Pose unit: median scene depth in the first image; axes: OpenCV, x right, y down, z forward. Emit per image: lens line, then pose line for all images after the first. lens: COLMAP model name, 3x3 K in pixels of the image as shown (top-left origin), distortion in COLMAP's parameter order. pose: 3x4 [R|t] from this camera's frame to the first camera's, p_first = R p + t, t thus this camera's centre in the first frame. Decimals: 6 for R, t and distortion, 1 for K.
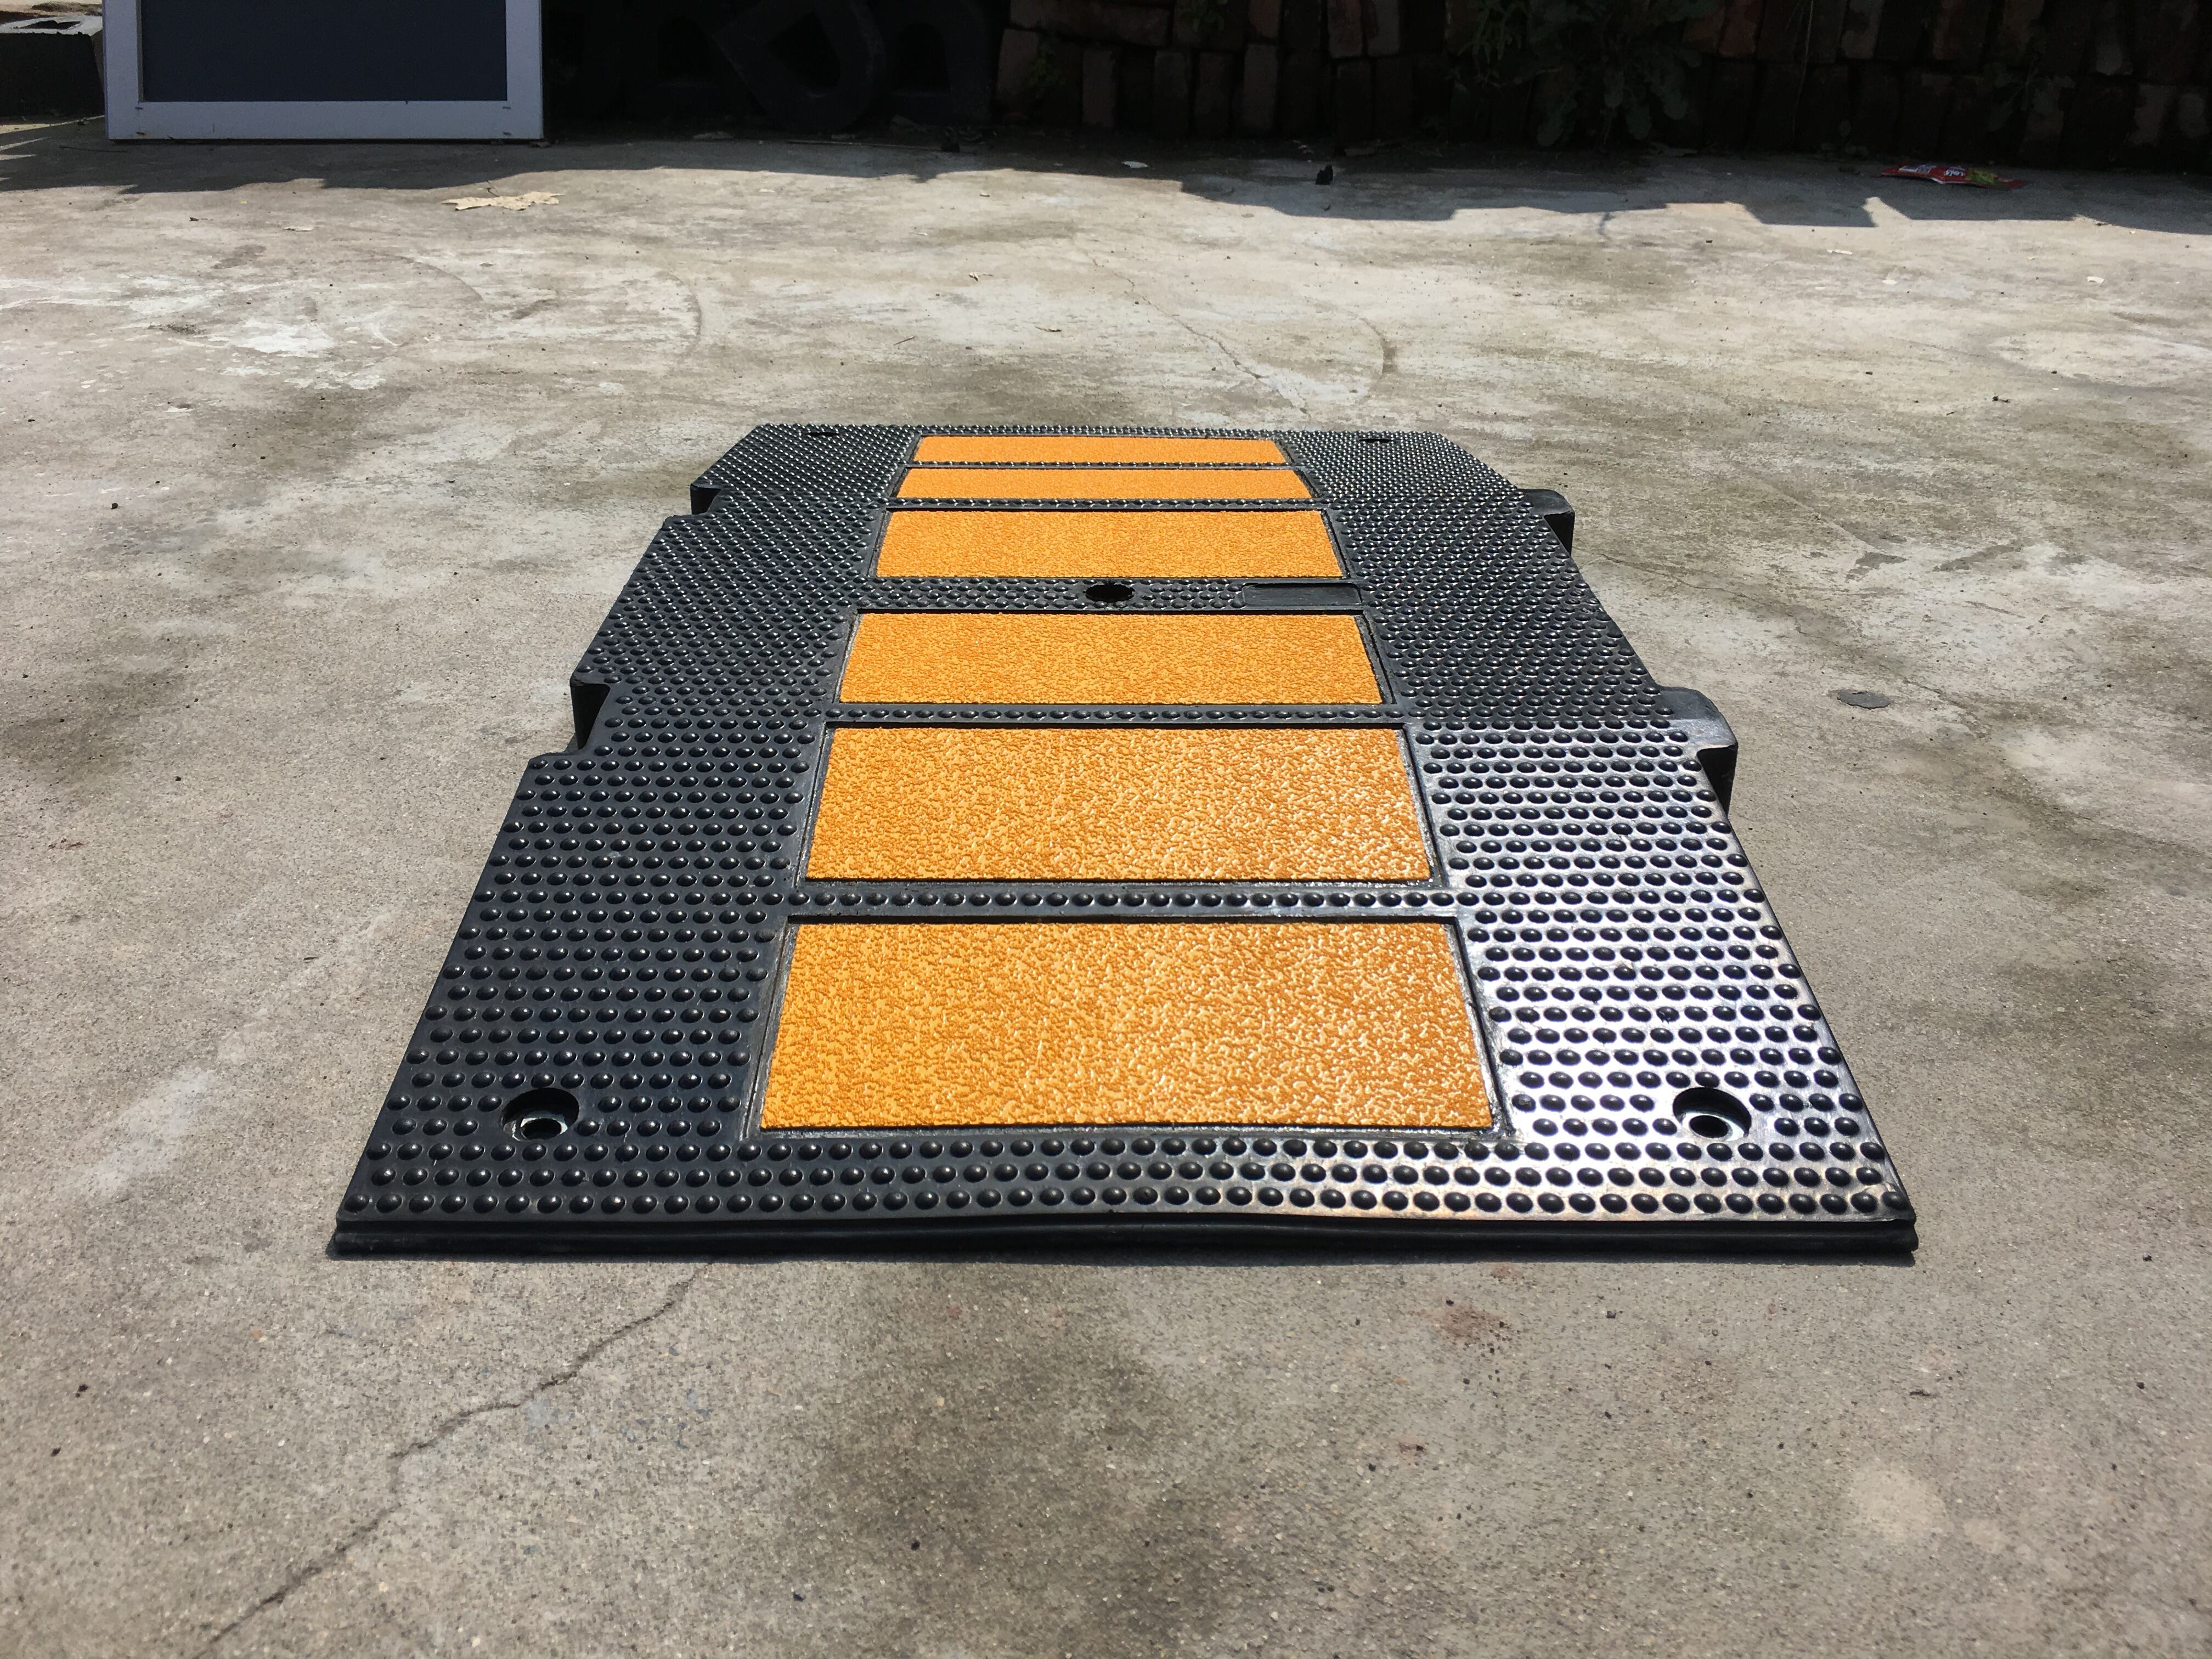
lens RADIAL K [[1904.1, 0, 1103.1], [0, 1904.1, 806.3], [0, 0, 1]] dist [0.097483, -0.153030]
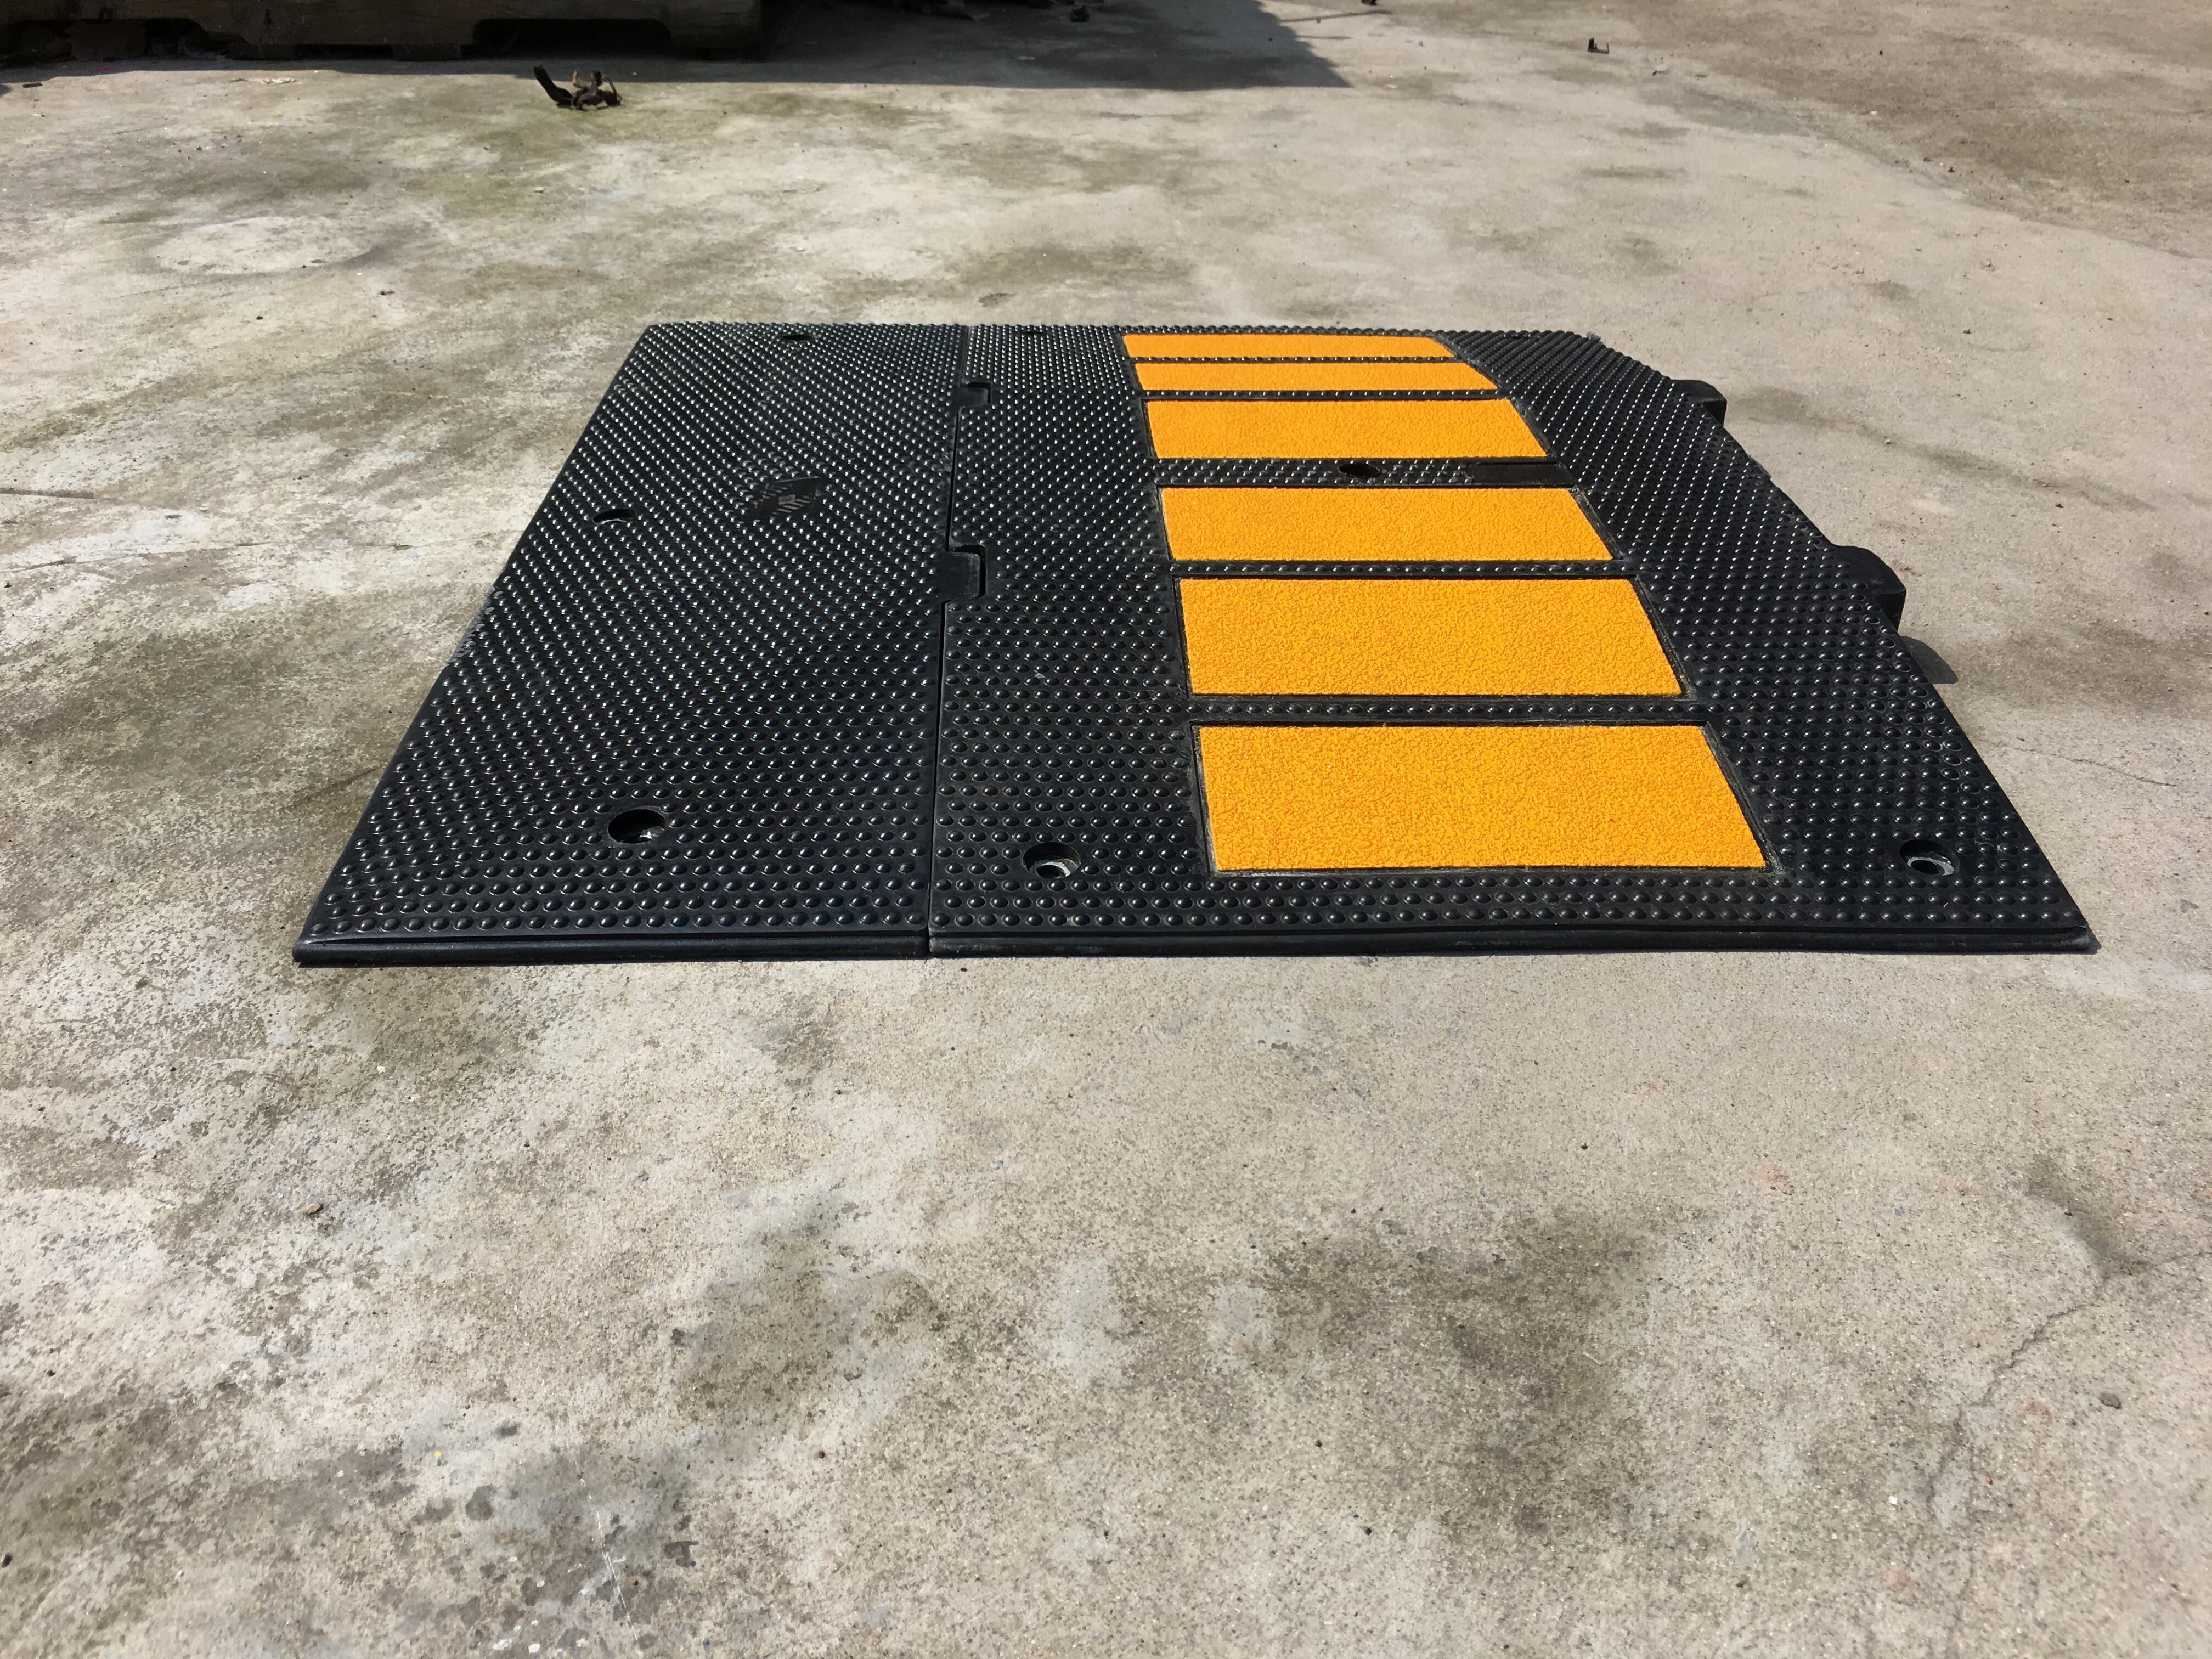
lens RADIAL K [[1904.1, 0, 1102.9], [0, 1904.1, 829.2], [0, 0, 1]] dist [0.097483, -0.153030]
pose [[-0.062509, -0.527061, 0.847525, -0.874620], [0.437297, 0.748870, 0.497962, -0.487630], [-0.897142, 0.401747, 0.183671, 0.800191]]
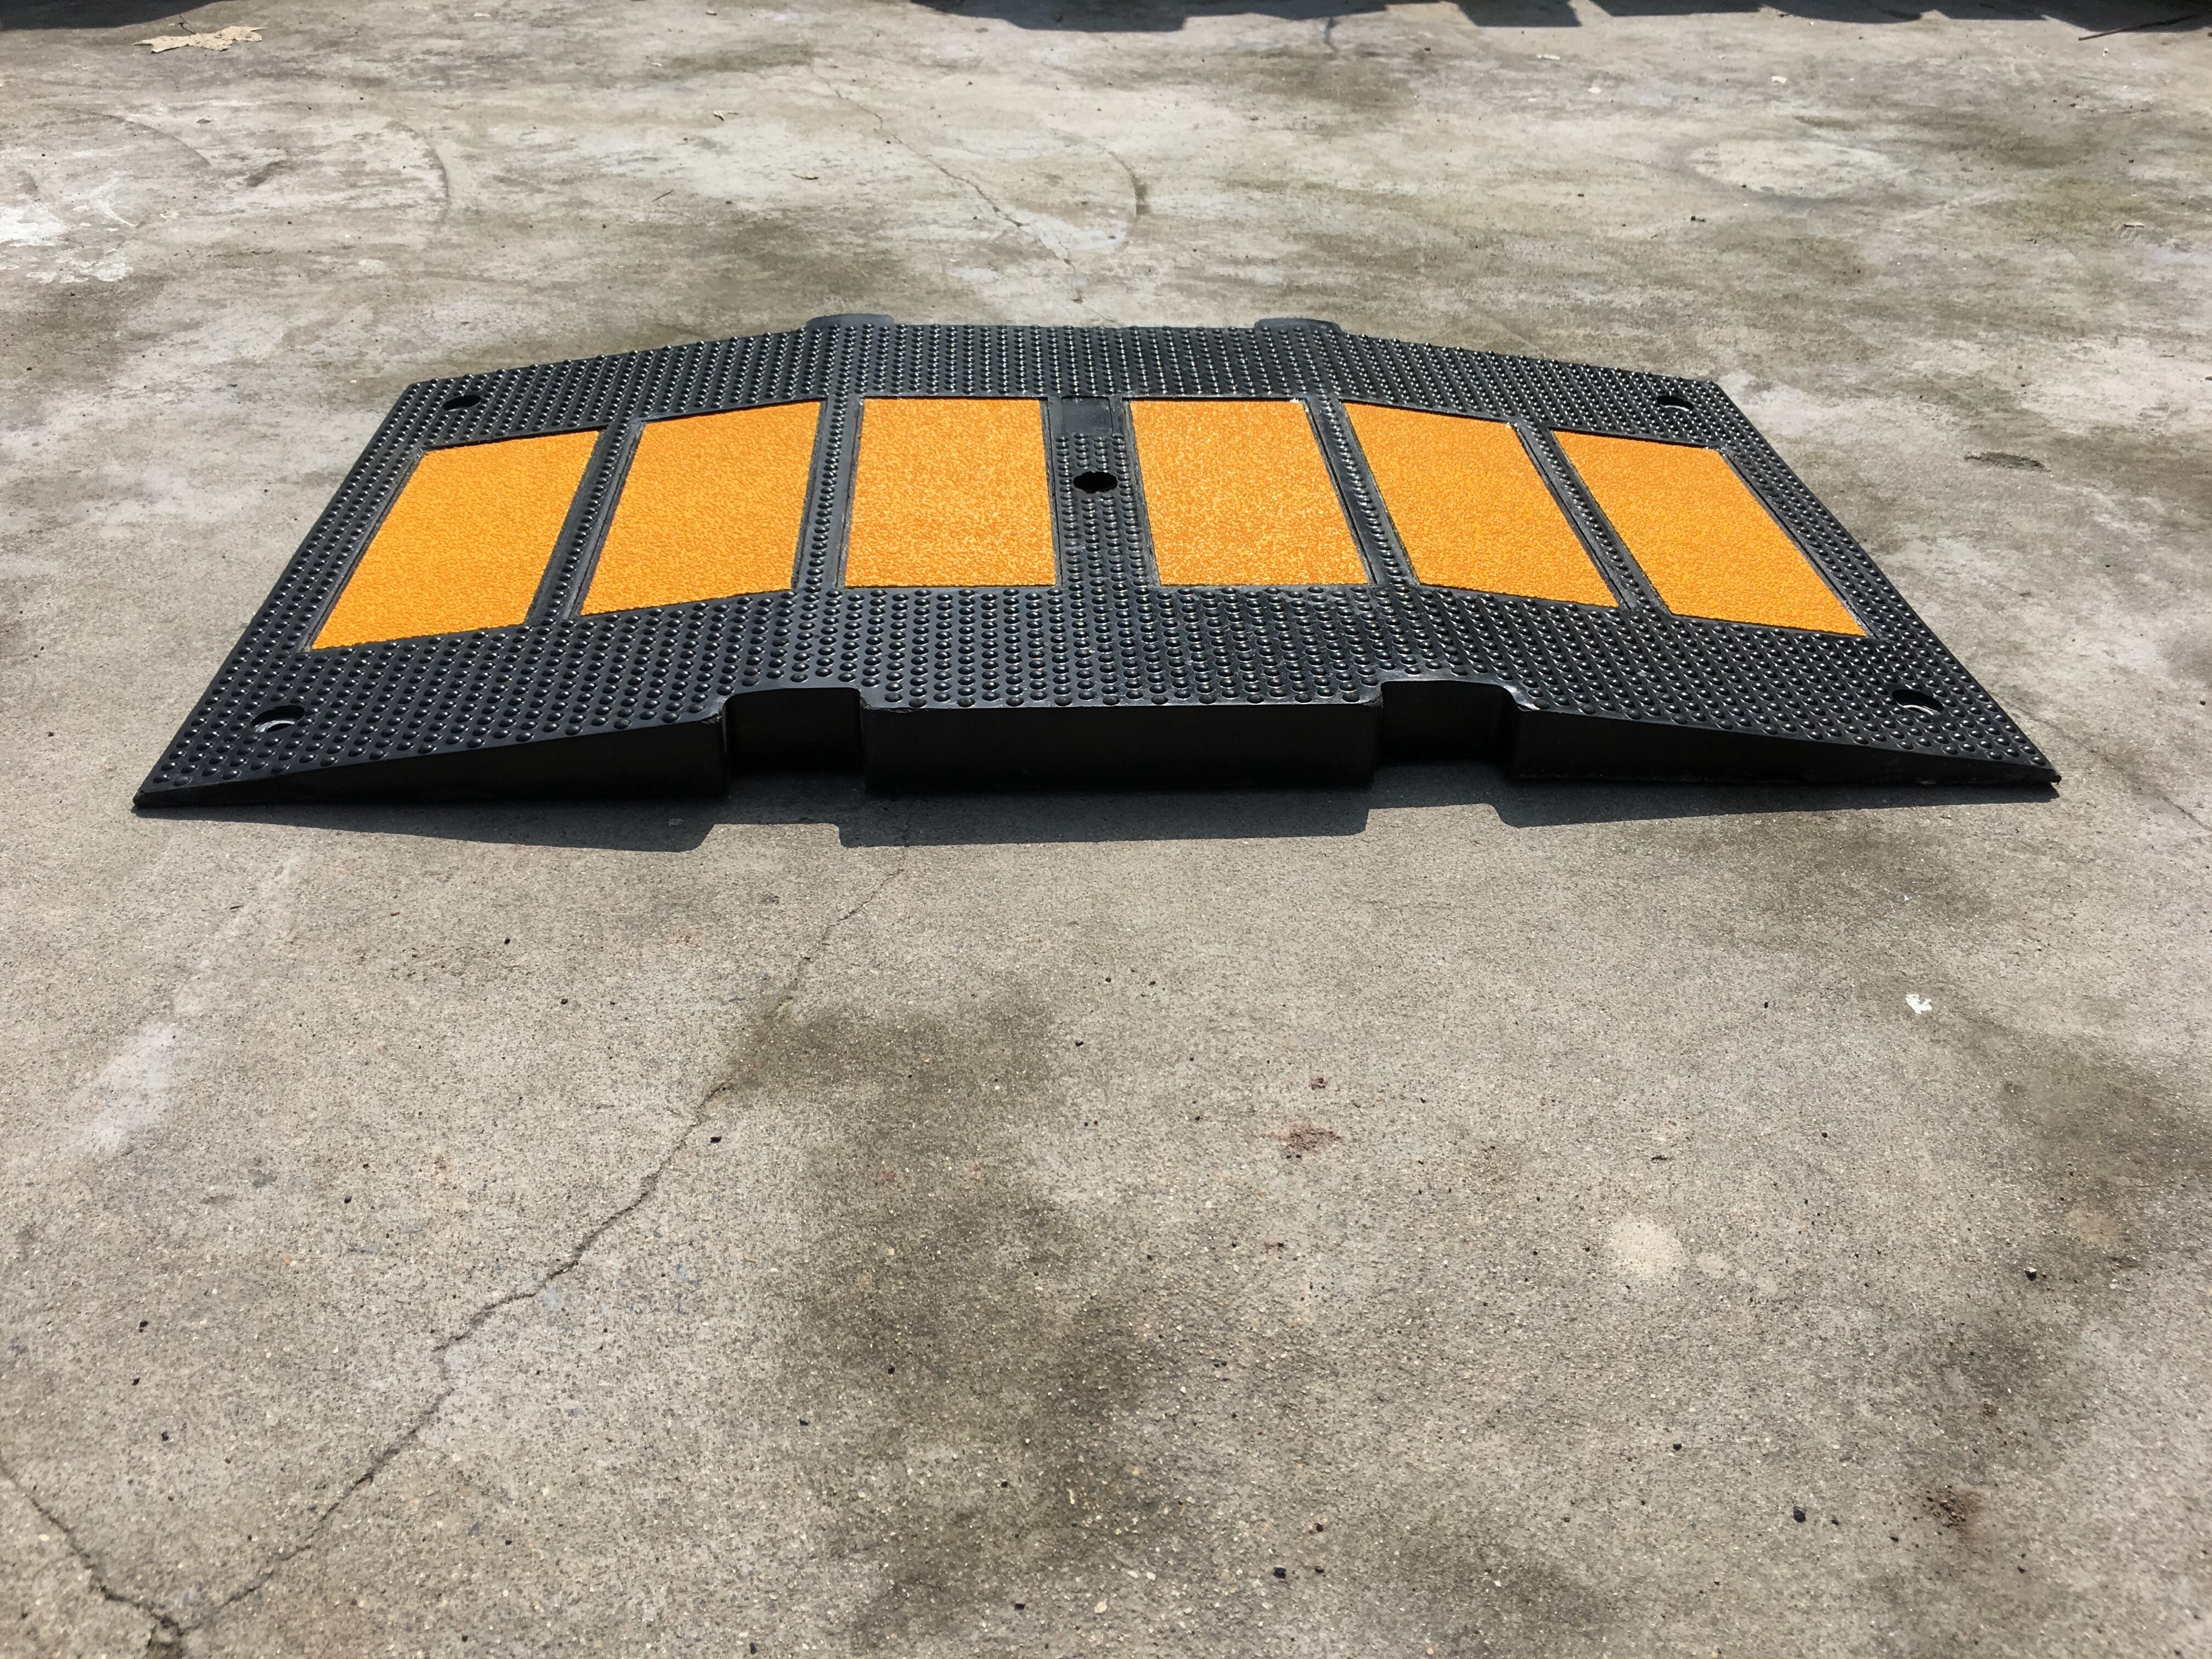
lens RADIAL K [[1904.1, 0, 1104.7], [0, 1904.1, 807.7], [0, 0, 1]] dist [0.097483, -0.153030]
pose [[0.988798, -0.081160, 0.125268, -0.040875], [0.065504, 0.990067, 0.124403, -0.055345], [-0.134120, -0.114804, 0.984292, -0.088911]]
